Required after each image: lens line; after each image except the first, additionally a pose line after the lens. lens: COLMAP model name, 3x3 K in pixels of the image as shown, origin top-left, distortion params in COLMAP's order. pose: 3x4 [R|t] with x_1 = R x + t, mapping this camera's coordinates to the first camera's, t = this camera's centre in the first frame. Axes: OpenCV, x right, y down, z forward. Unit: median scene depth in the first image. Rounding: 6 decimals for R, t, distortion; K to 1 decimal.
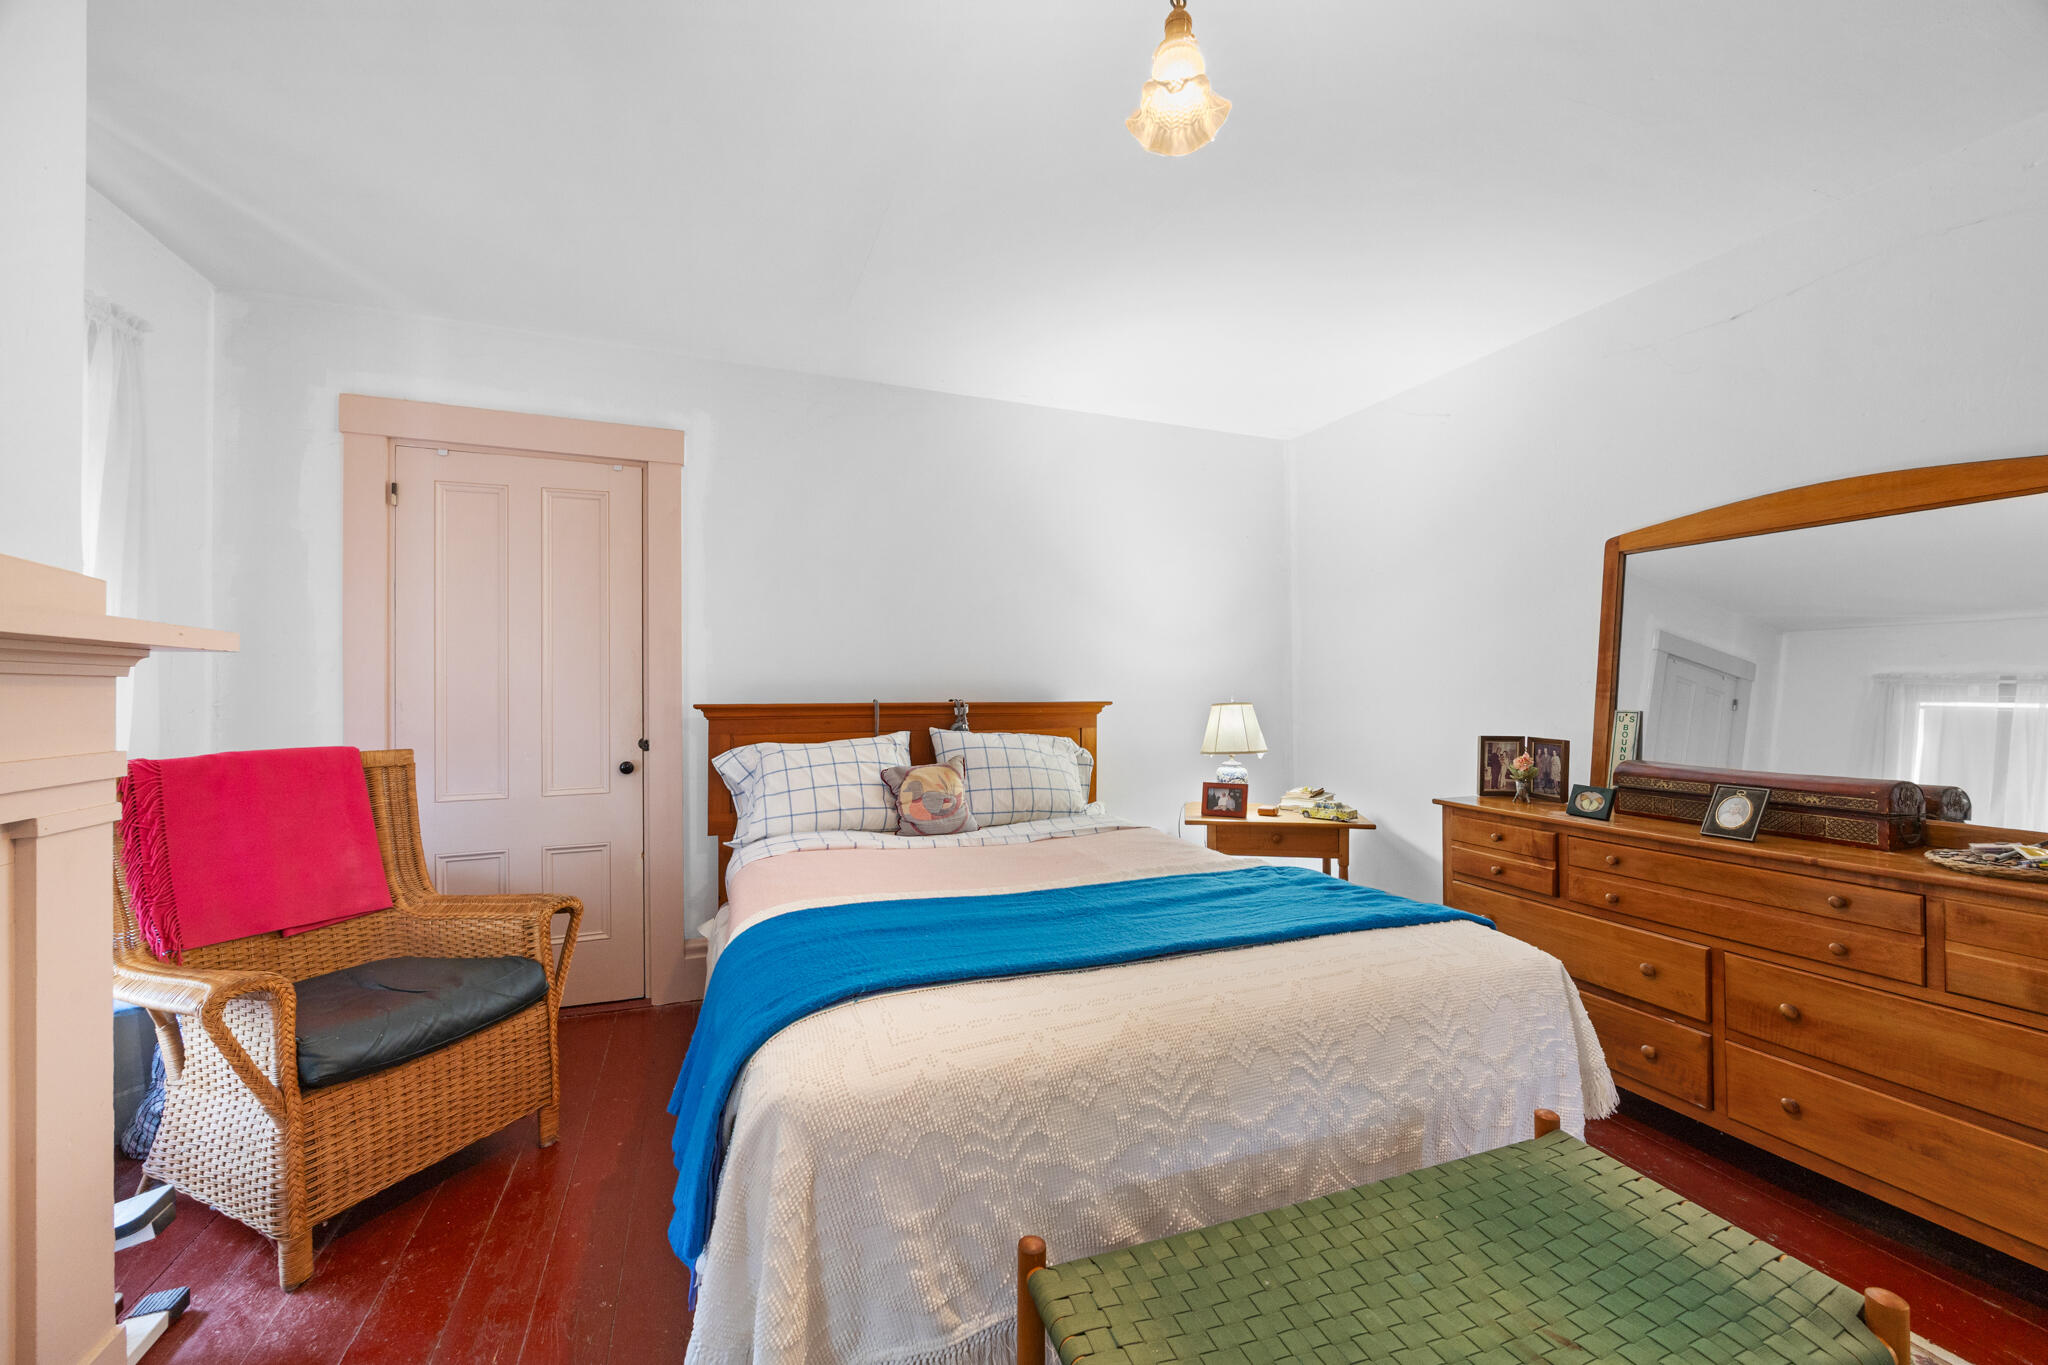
lens RADIAL K [[798.9, 0, 1024.0], [0, 798.9, 682.5], [0, 0, 1]] dist [-0.000108, 0.000077]
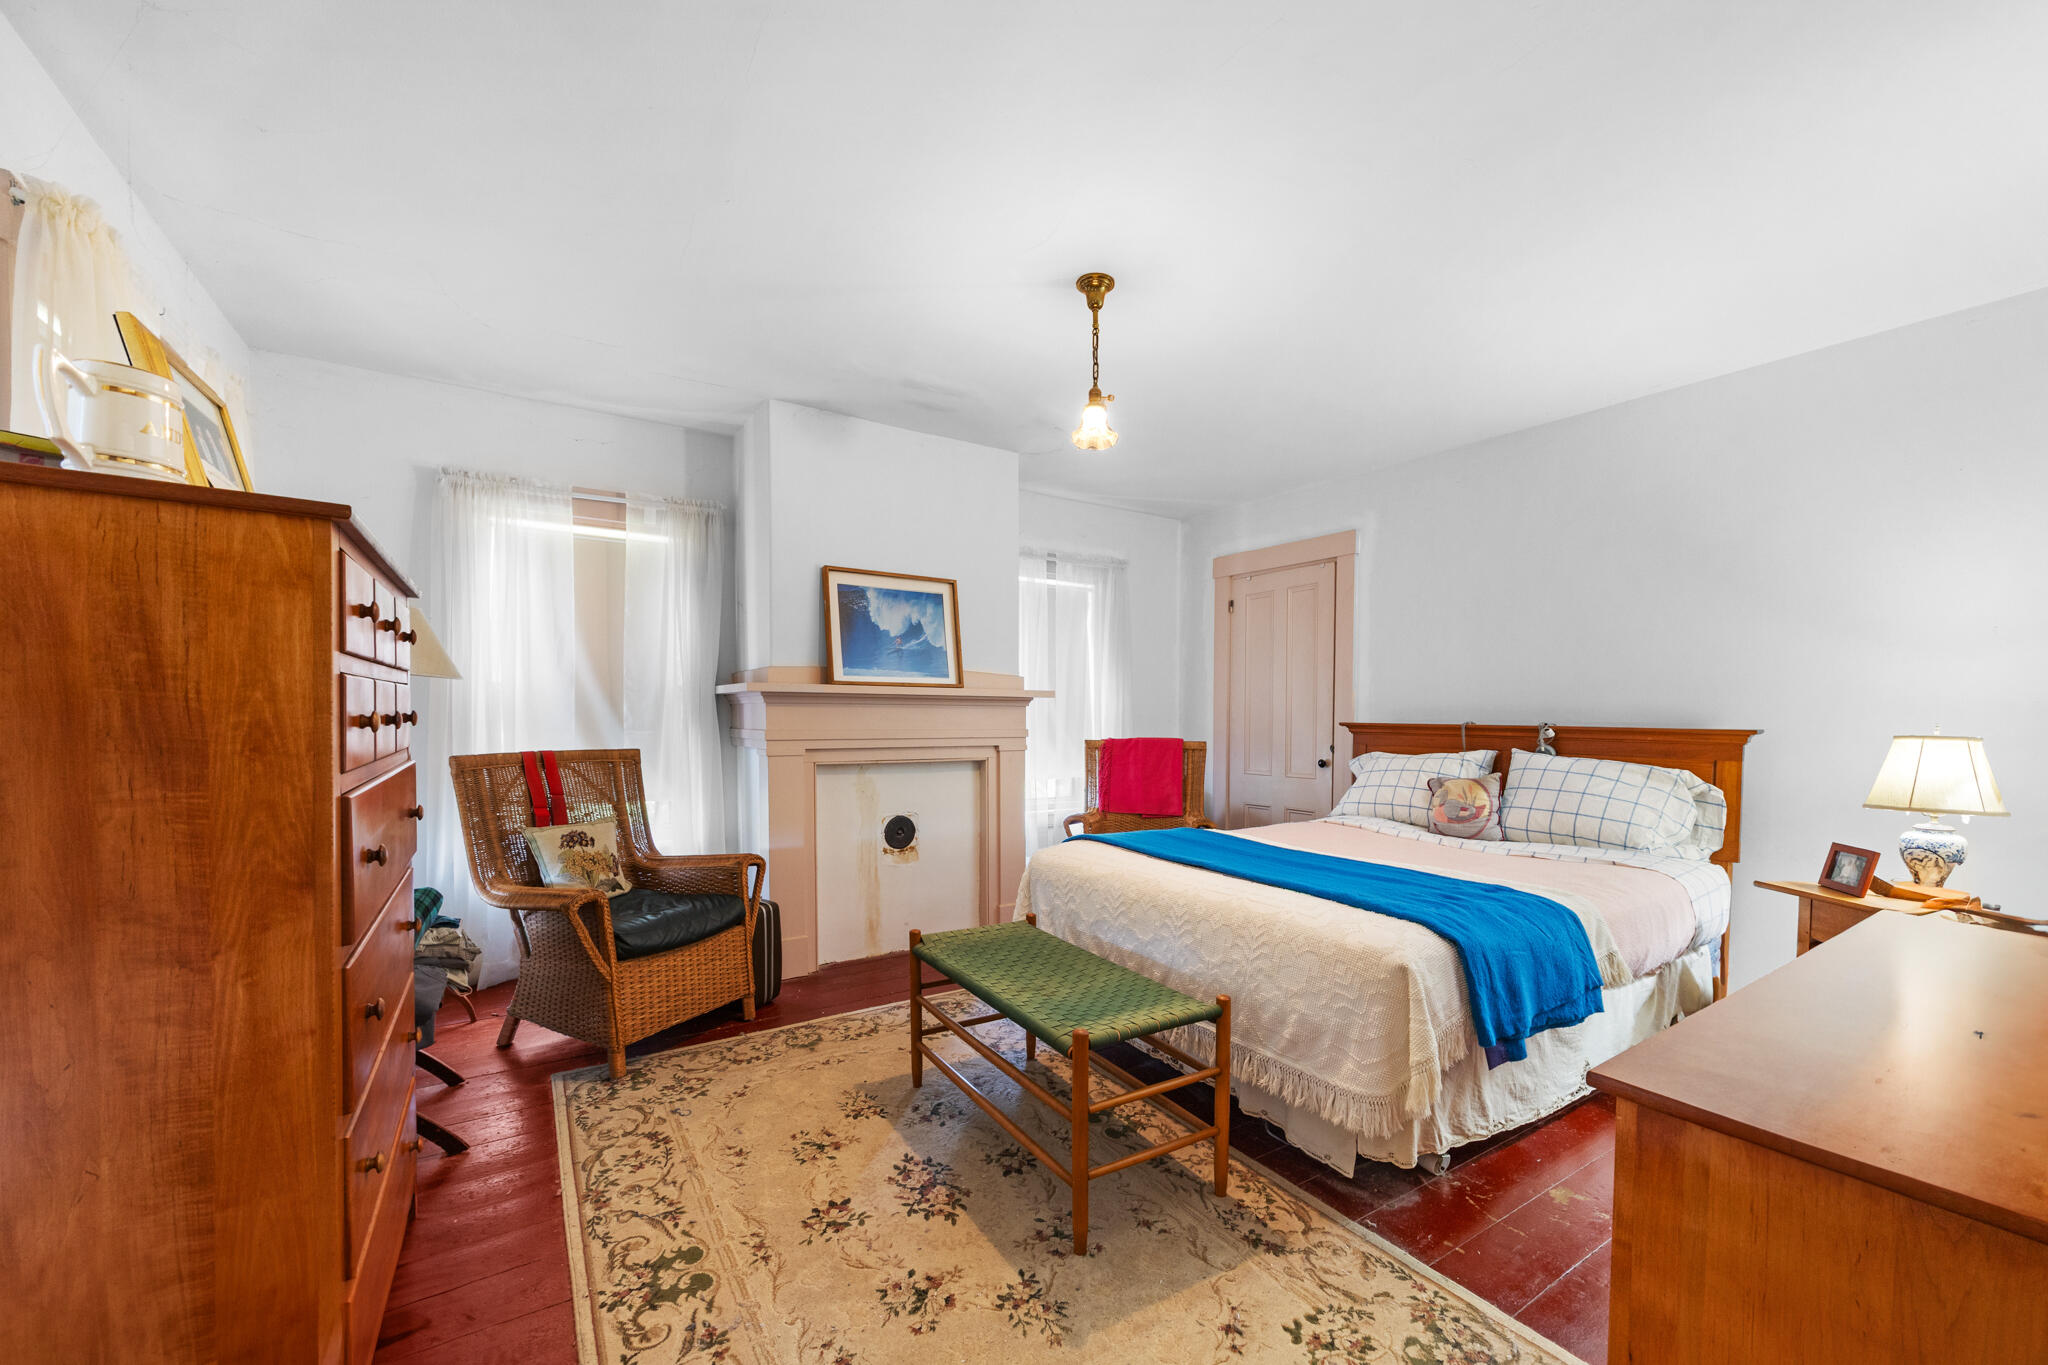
lens RADIAL K [[803.5, 0, 1027.1], [0, 803.5, 713.9], [0, 0, 1]] dist [-0.000543, 0.000058]
pose [[0.200290, 0.007832, -0.979705, 0.879690], [0.003588, 0.999955, 0.008727, -0.002355], [0.979730, -0.005263, 0.200253, 0.143535]]
